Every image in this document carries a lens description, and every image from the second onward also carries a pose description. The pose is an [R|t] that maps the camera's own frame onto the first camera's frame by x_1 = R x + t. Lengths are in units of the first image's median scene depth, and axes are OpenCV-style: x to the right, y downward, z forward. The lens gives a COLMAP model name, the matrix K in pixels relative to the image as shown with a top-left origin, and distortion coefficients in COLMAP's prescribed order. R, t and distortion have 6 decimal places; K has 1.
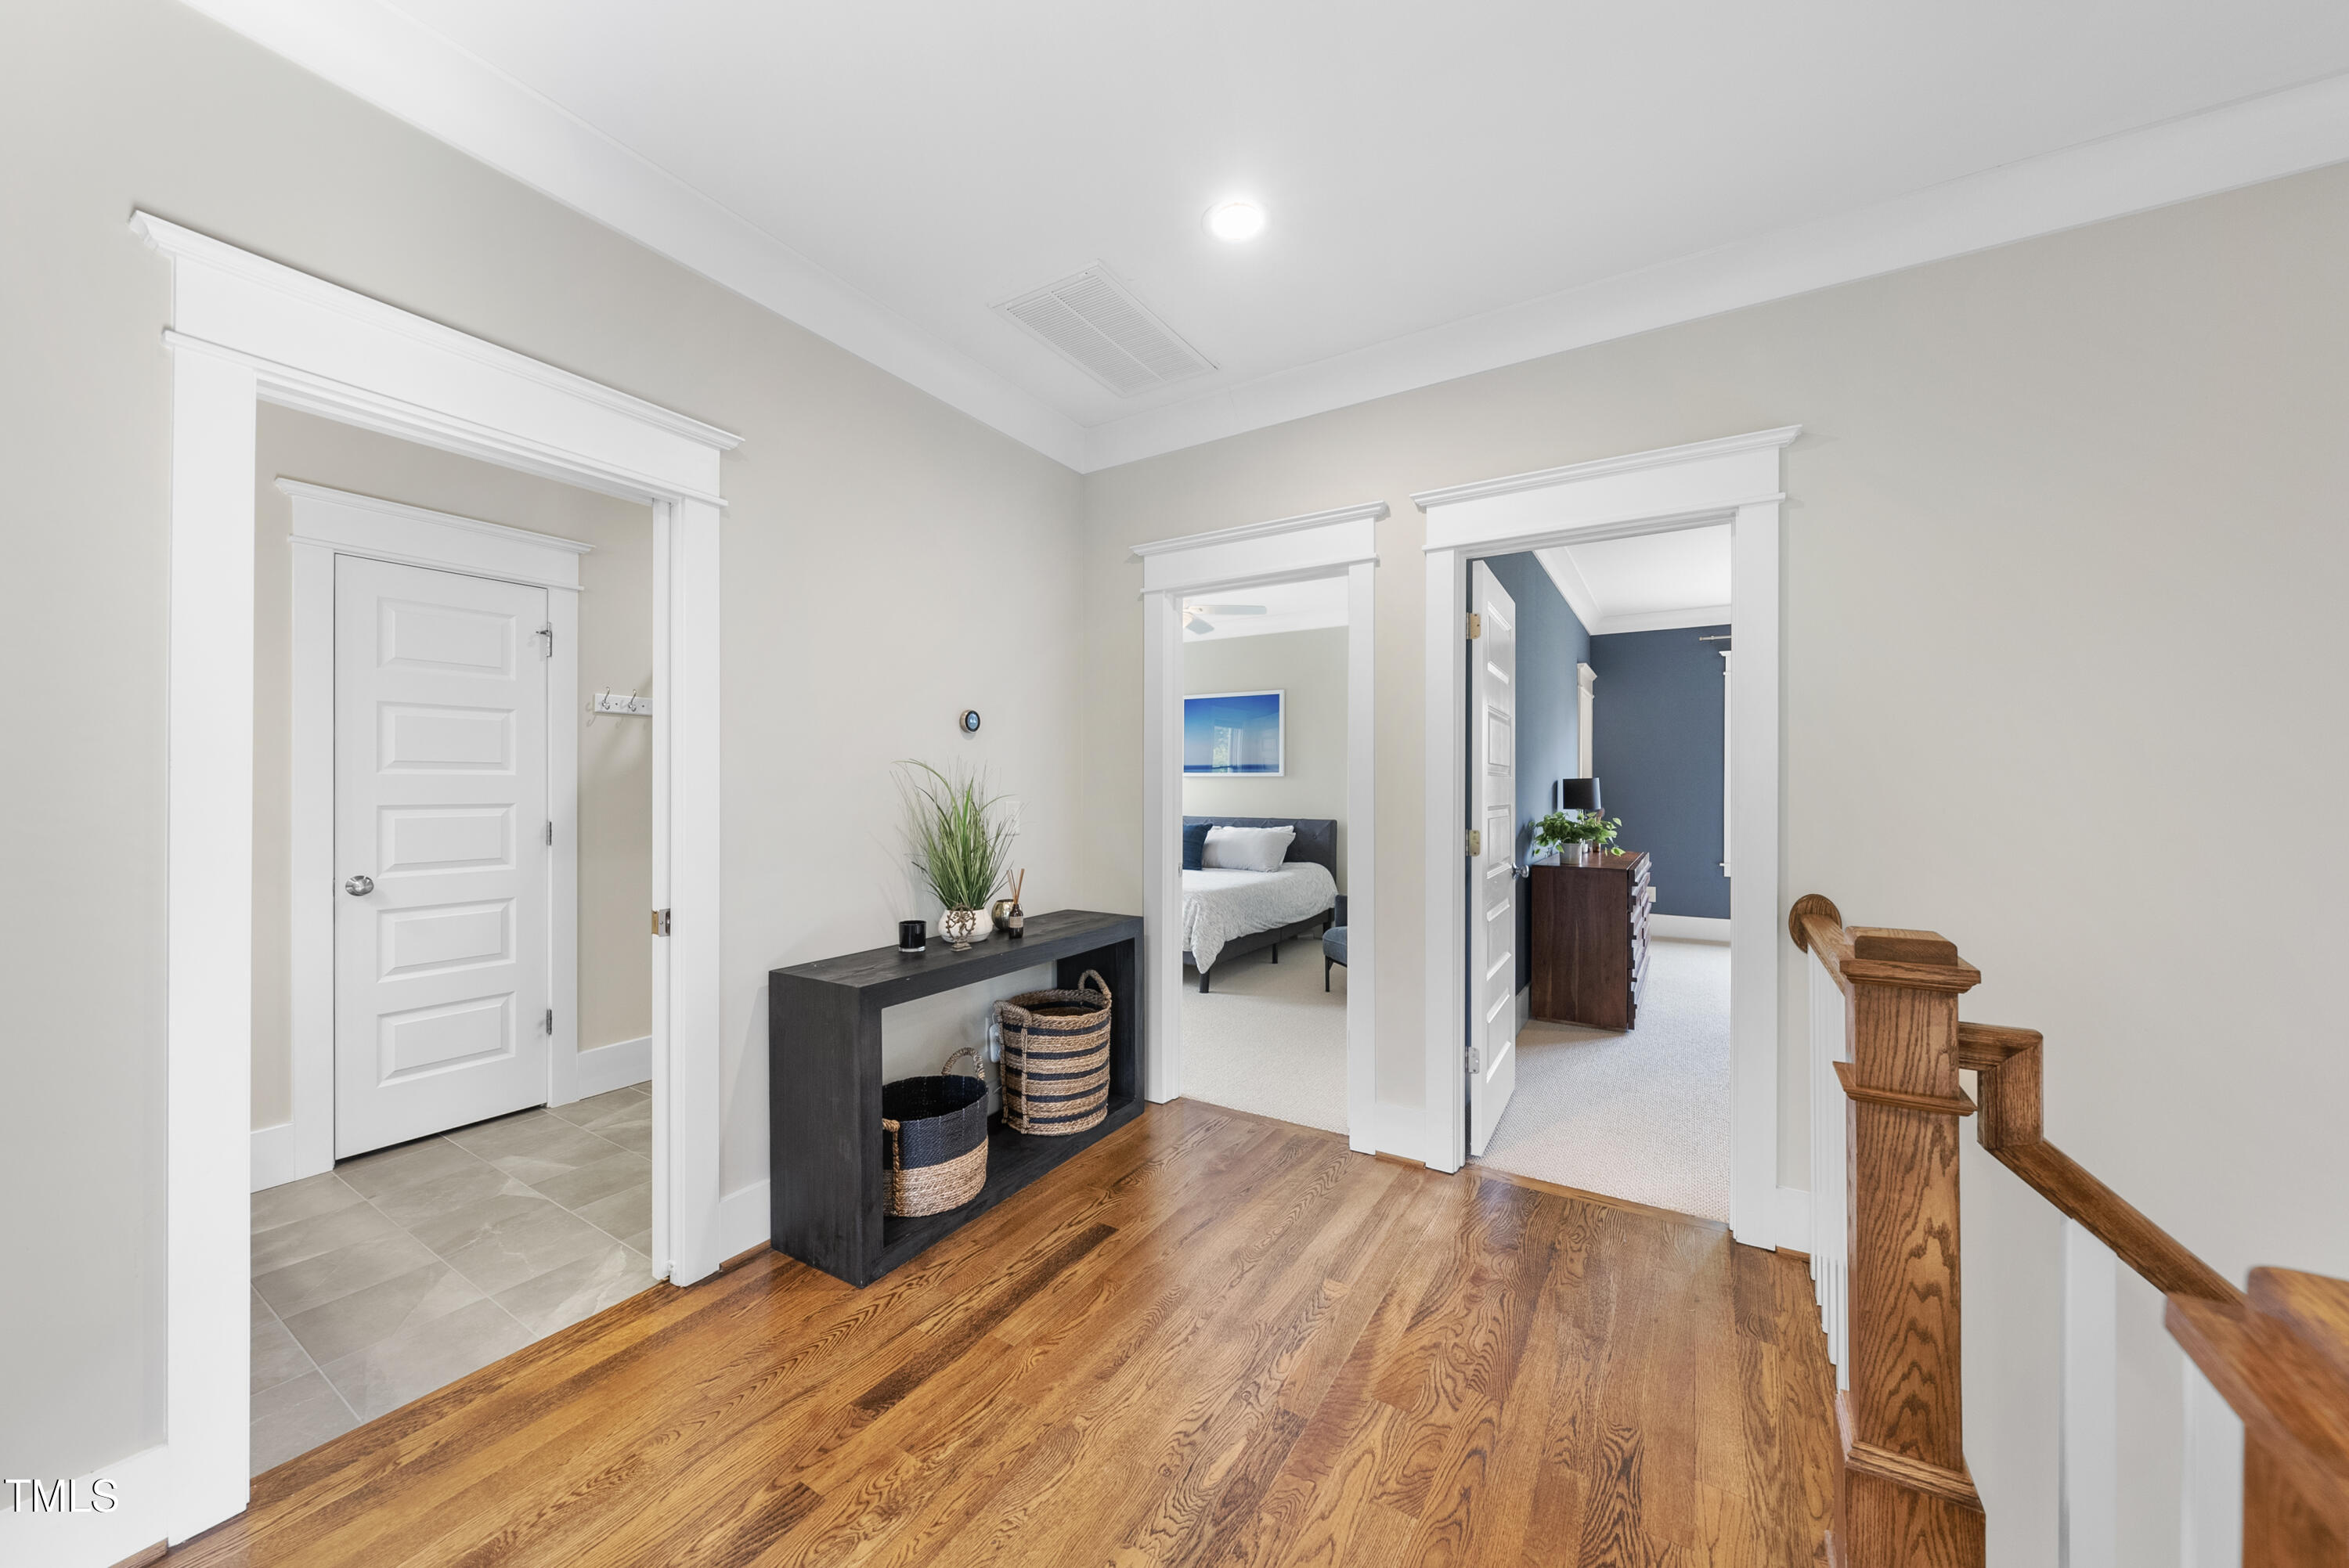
lens RADIAL K [[815.7, 0, 1163.4], [0, 815.7, 786.3], [0, 0, 1]] dist [-0.000517, 0.000390]
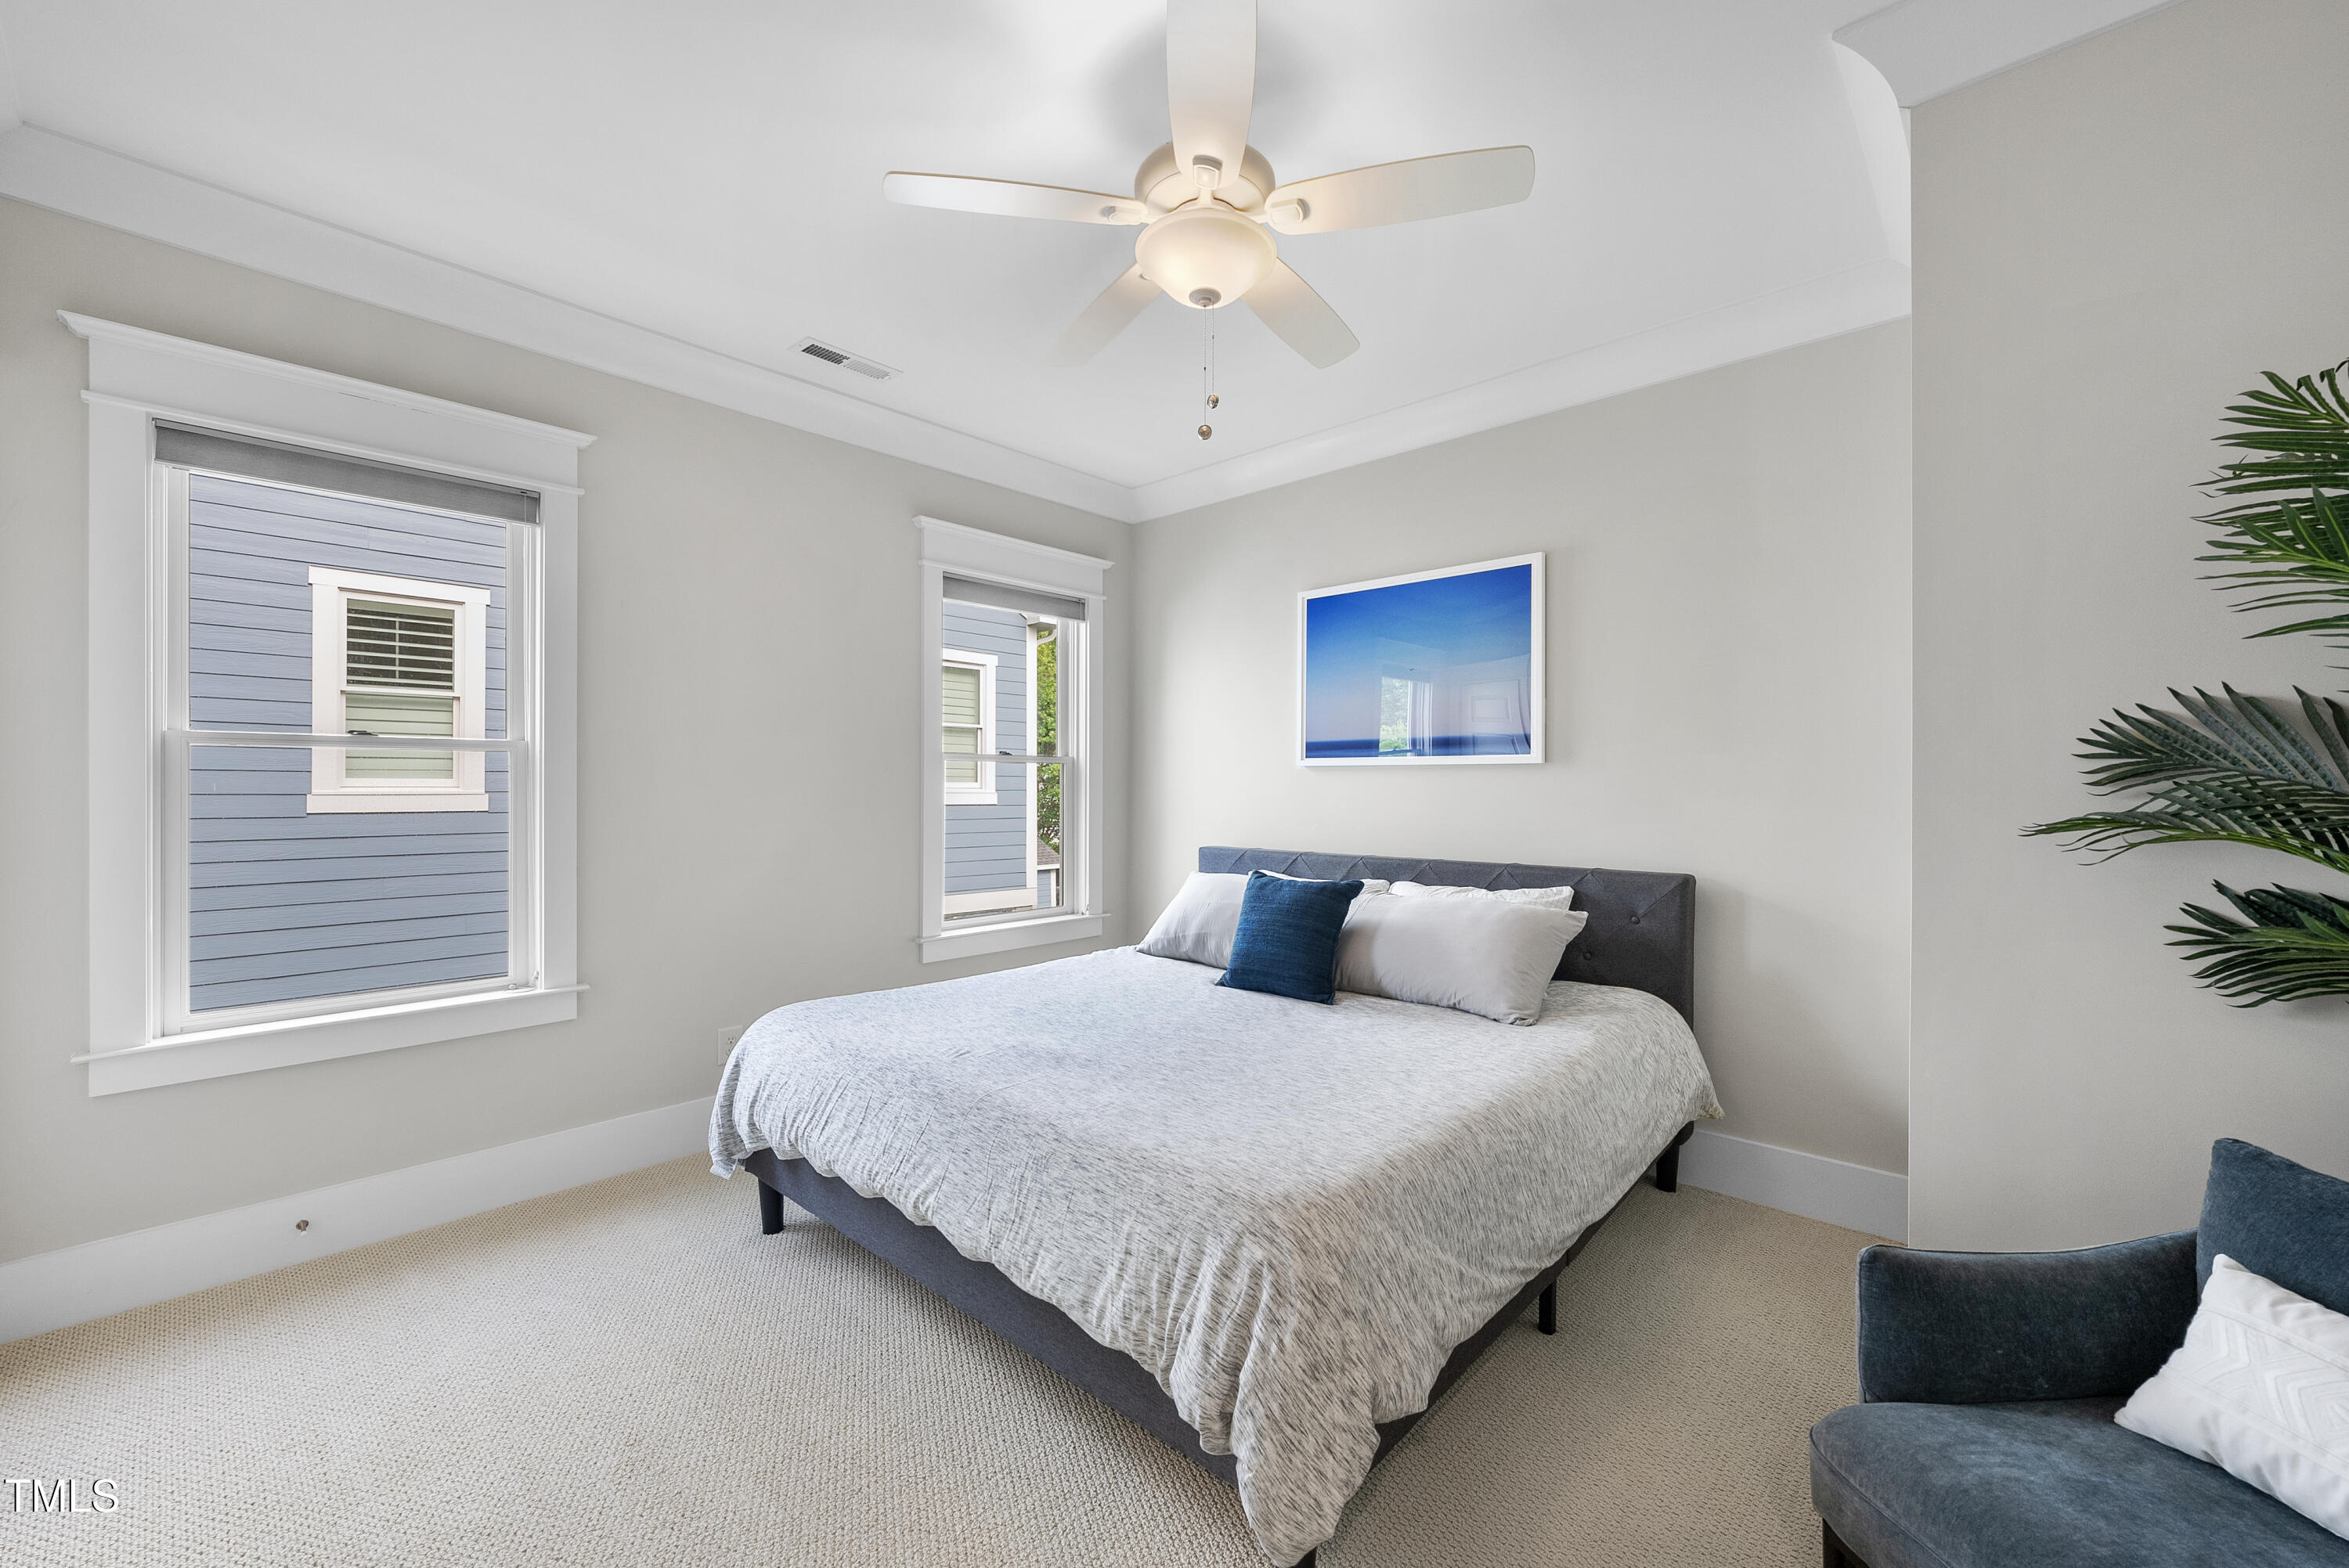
lens RADIAL K [[965.8, 0, 1171.2], [0, 965.8, 785.4], [0, 0, 1]] dist [0.000686, 0.000114]
pose [[0.986161, -0.002901, -0.165767, 0.064047], [0.002643, 0.999995, -0.001773, -0.001201], [0.165771, 0.001311, 0.986163, 0.716729]]
